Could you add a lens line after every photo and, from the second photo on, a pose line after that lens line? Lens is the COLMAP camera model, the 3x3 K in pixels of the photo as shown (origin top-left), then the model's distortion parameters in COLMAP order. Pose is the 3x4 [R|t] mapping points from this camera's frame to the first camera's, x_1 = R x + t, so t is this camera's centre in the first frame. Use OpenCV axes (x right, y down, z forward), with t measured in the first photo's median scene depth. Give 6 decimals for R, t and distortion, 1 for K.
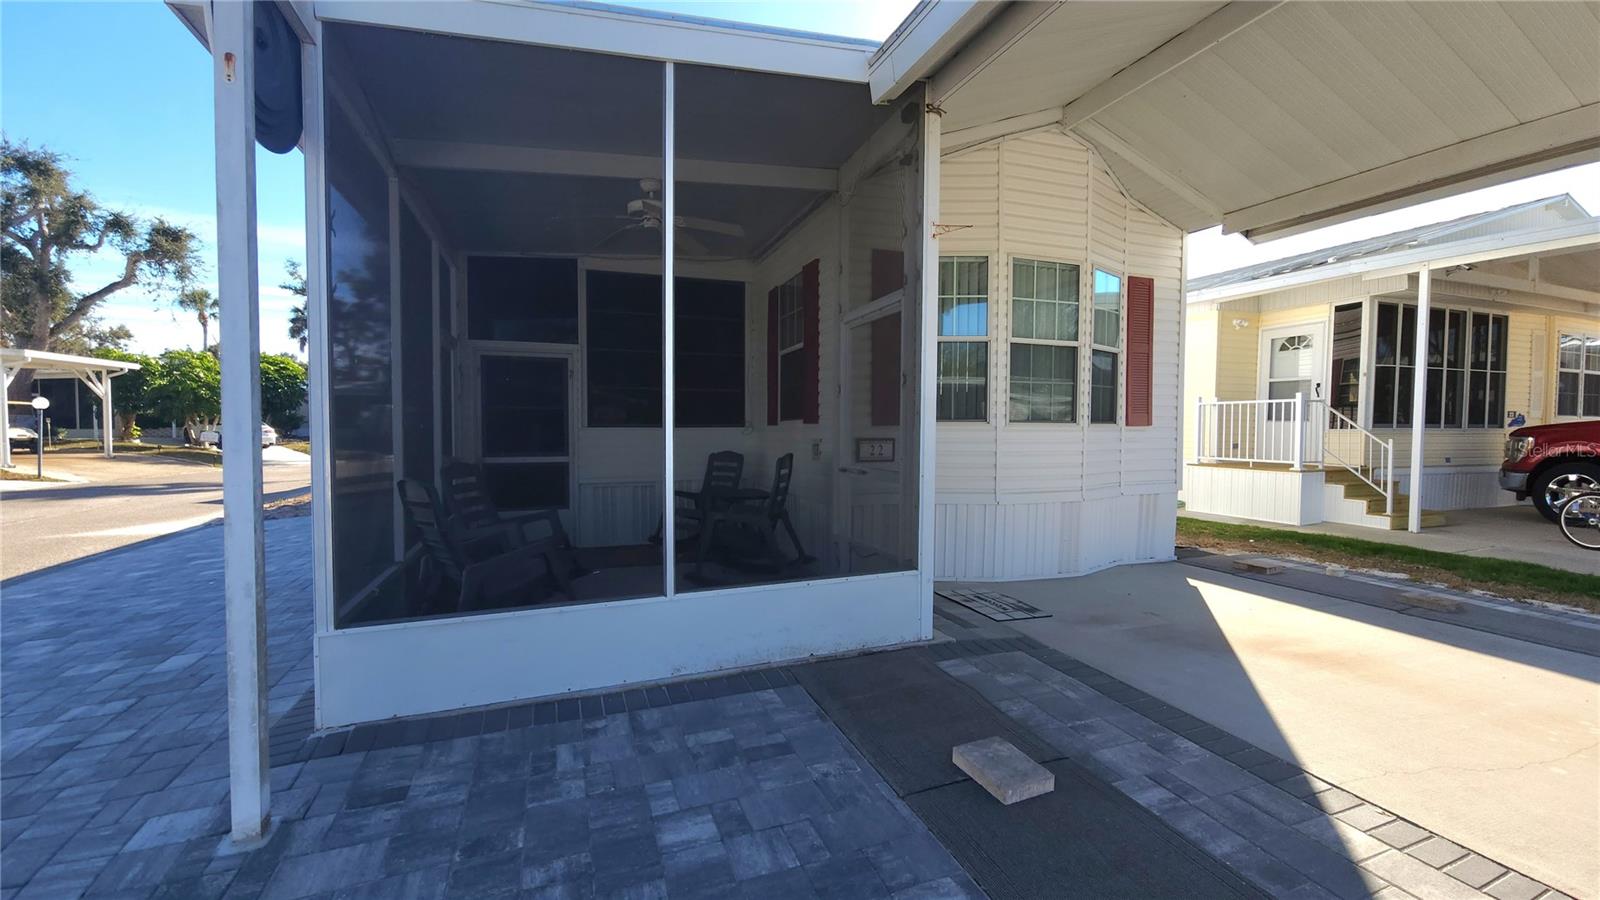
lens RADIAL K [[655.4, 0, 801.4], [0, 655.4, 457.3], [0, 0, 1]] dist [0.000183, -0.000795]
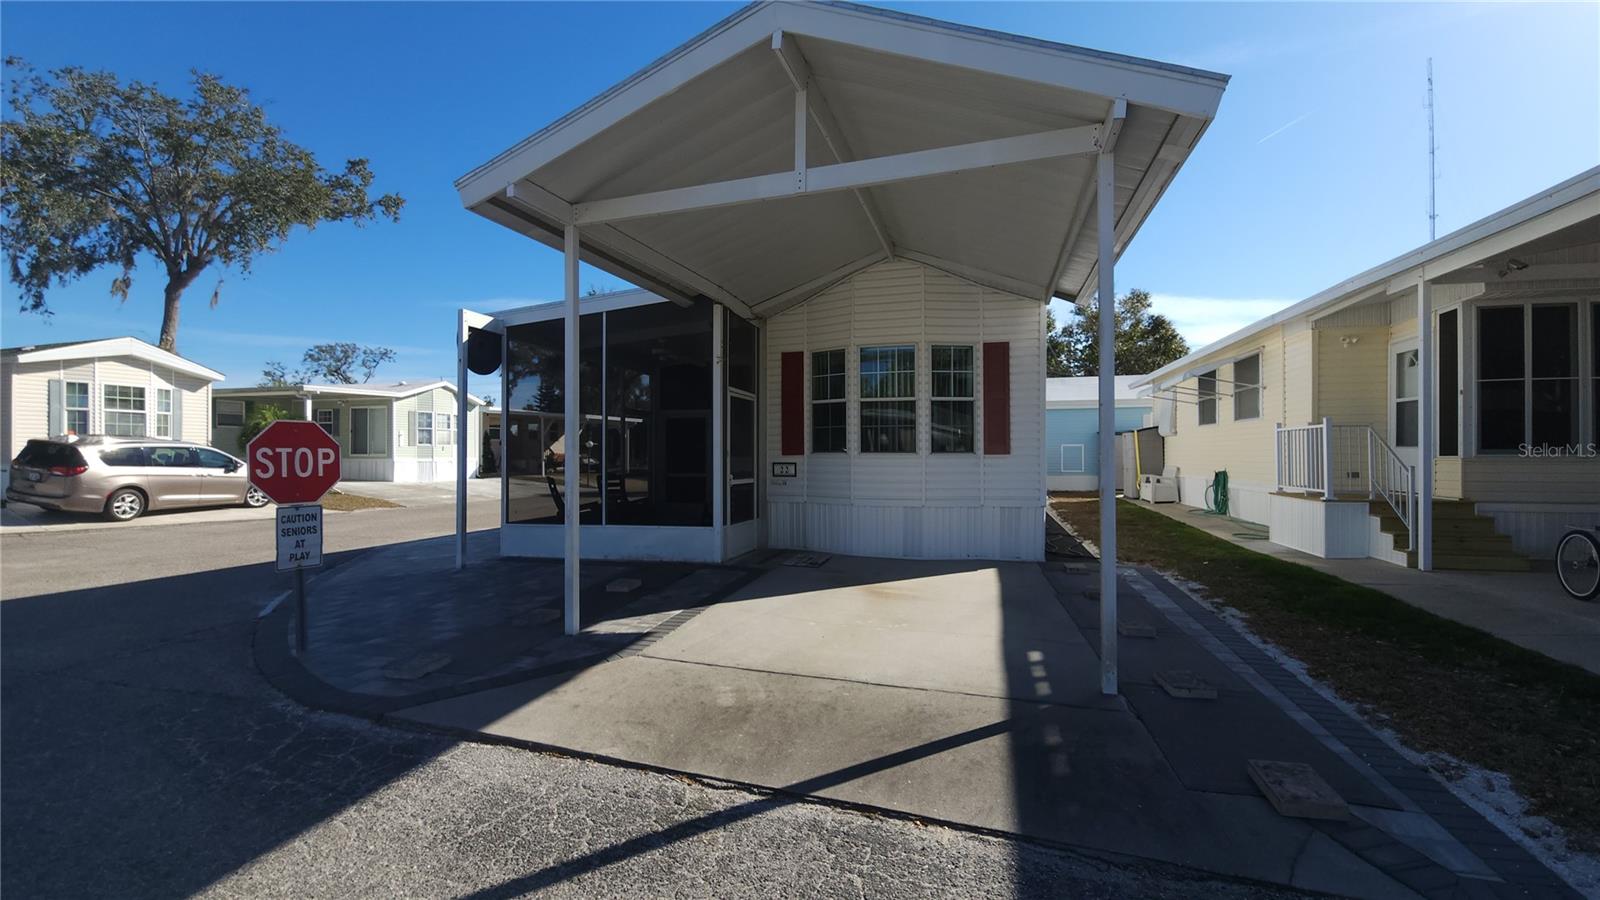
lens RADIAL K [[655.4, 0, 803.4], [0, 655.4, 457.6], [0, 0, 1]] dist [0.000183, -0.000795]
pose [[0.809851, -0.003153, -0.586628, 0.883759], [-0.022692, 0.999069, -0.036697, 0.013922], [0.586197, 0.043031, 0.809025, -0.263288]]
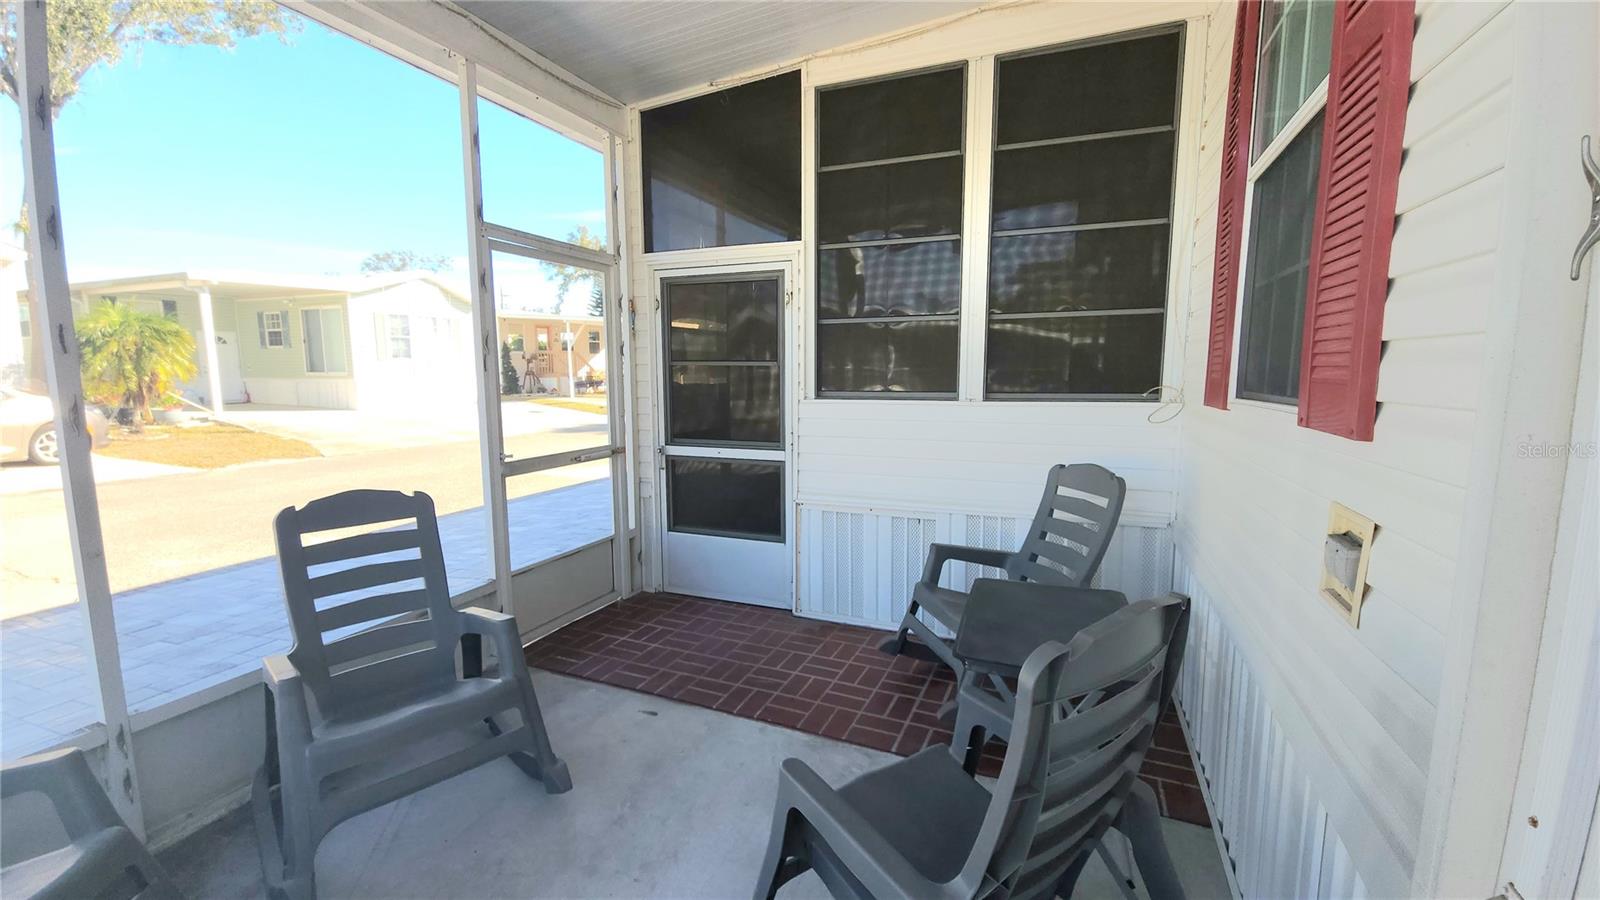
lens RADIAL K [[655.4, 0, 800.0], [0, 655.4, 454.1], [0, 0, 1]] dist [0.000183, -0.000795]
pose [[0.735425, 0.081326, -0.672708, 0.026435], [-0.025297, 0.995375, 0.092679, -0.049976], [0.677133, -0.051141, 0.734081, 0.599038]]
